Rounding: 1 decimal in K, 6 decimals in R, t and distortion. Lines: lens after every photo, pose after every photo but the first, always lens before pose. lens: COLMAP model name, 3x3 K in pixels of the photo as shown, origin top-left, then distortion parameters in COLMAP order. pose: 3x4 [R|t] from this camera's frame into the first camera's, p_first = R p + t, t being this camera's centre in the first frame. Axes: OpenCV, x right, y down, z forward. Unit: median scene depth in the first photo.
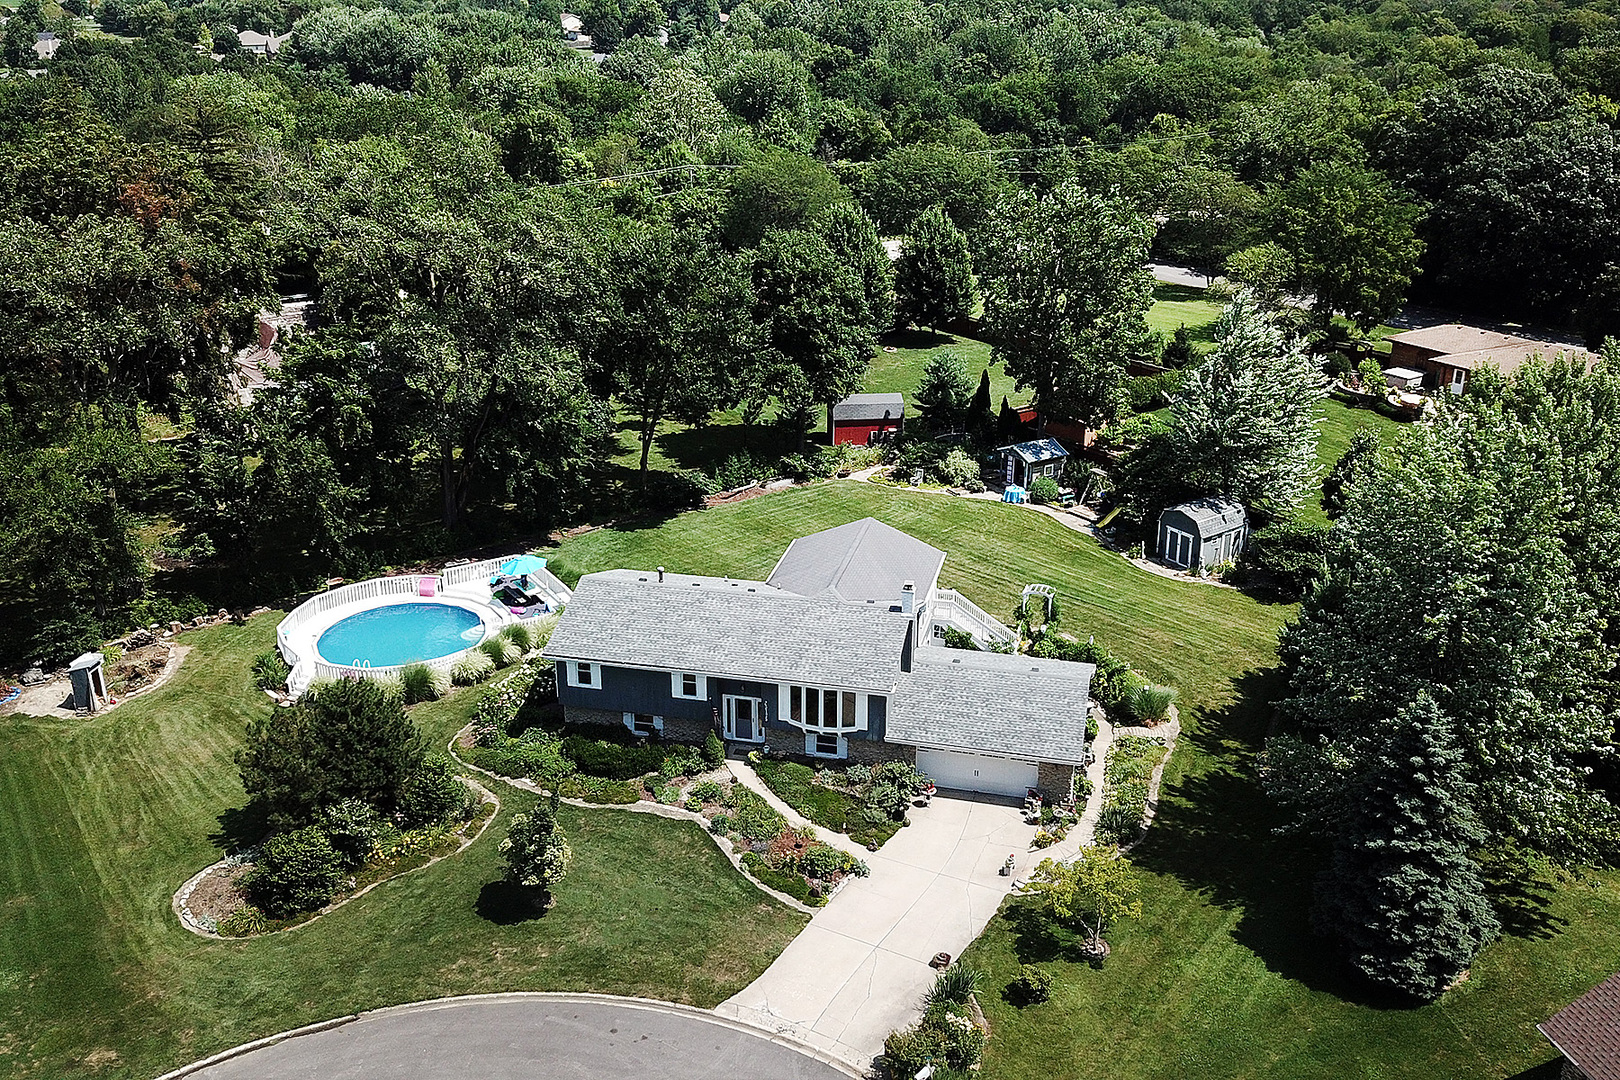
lens RADIAL K [[1450.1, 0, 811.2], [0, 1450.1, 536.6], [0, 0, 1]] dist [0.018387, -0.025529]
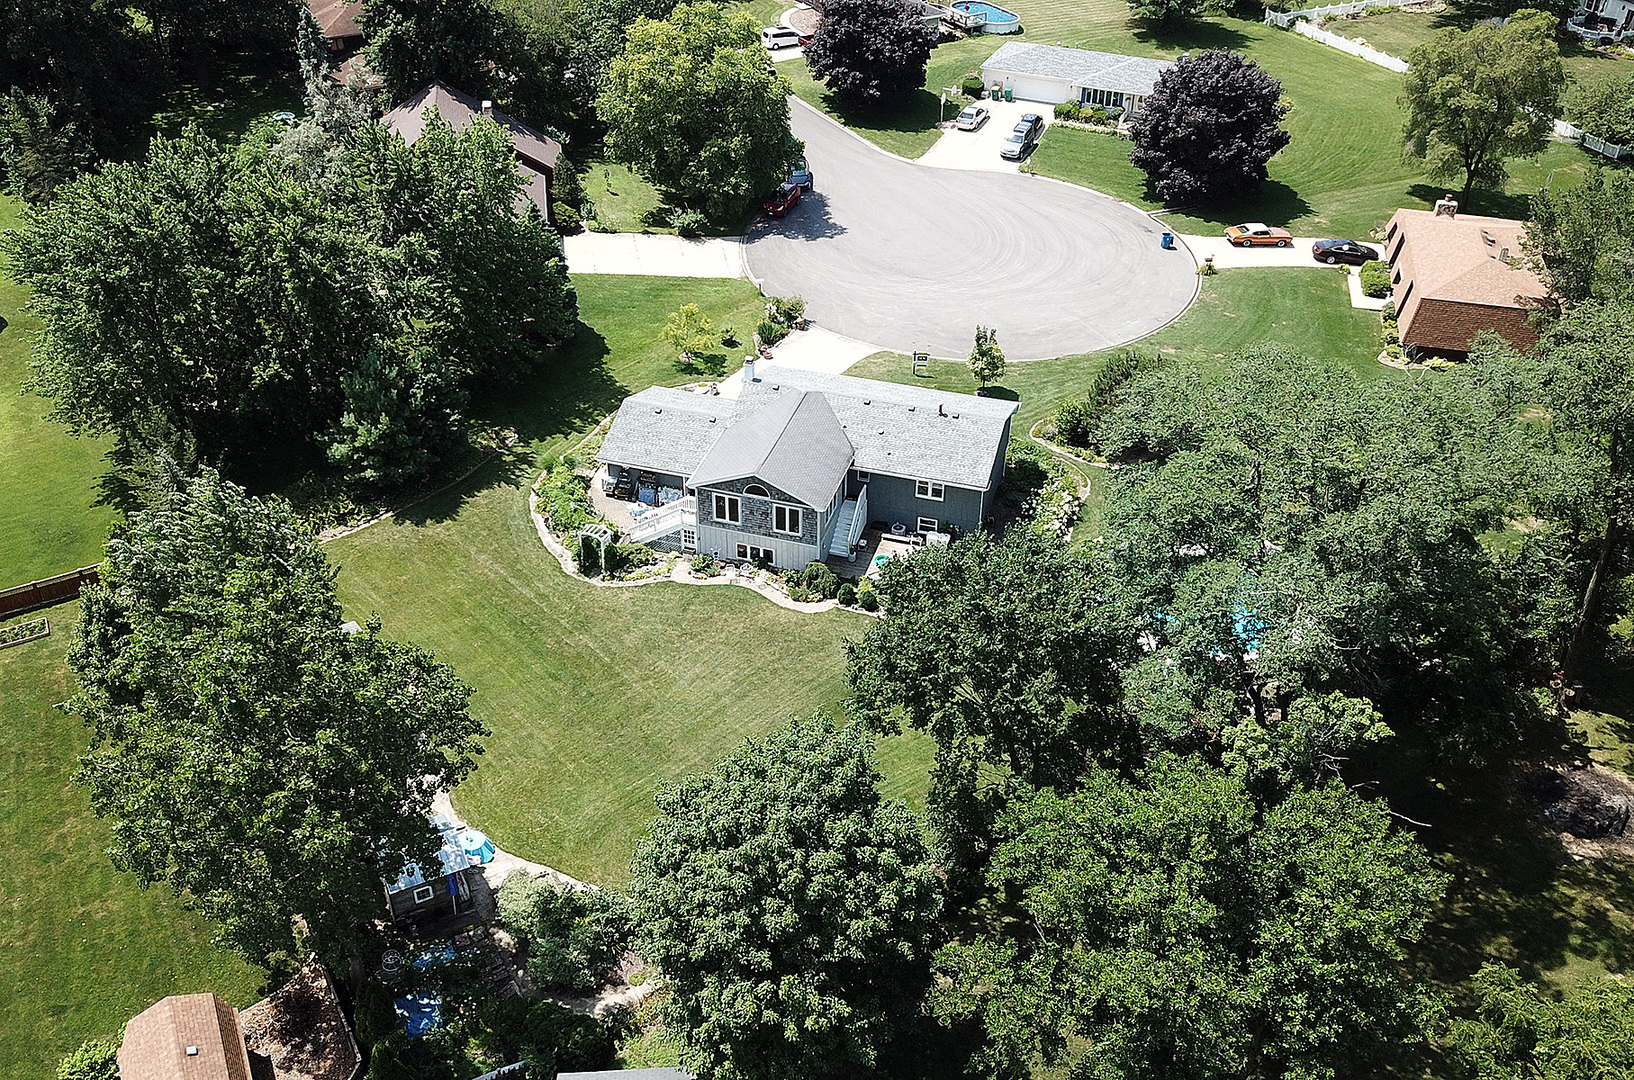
lens RADIAL K [[1462.6, 0, 827.8], [0, 1462.6, 551.3], [0, 0, 1]] dist [0.018387, -0.025529]
pose [[-0.998436, -0.037976, 0.041017, -0.069714], [0.014077, 0.539312, 0.841988, -1.021403], [-0.054096, 0.841249, -0.537935, 1.907077]]
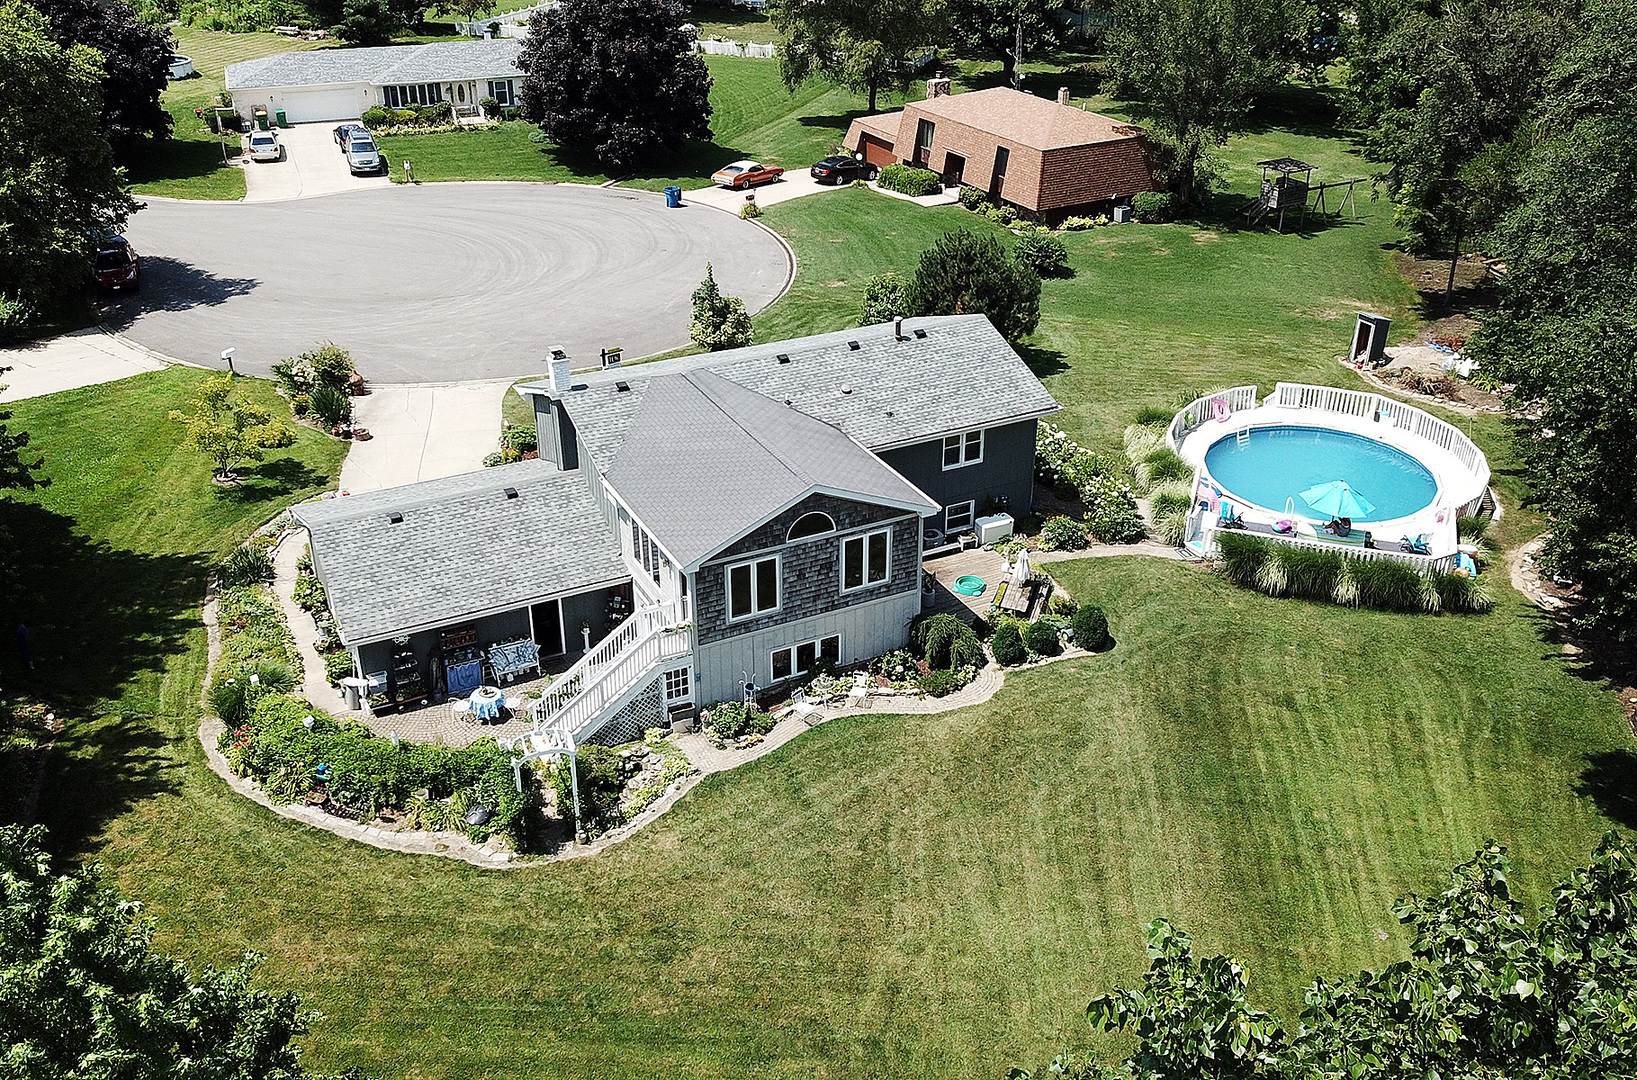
lens RADIAL K [[1465.3, 0, 850.1], [0, 1465.3, 515.3], [0, 0, 1]] dist [0.018387, -0.025529]
pose [[-0.751662, 0.299906, -0.587419, 0.405932], [-0.247716, 0.697061, 0.672861, -0.427676], [0.611262, 0.651277, -0.449663, 1.484204]]
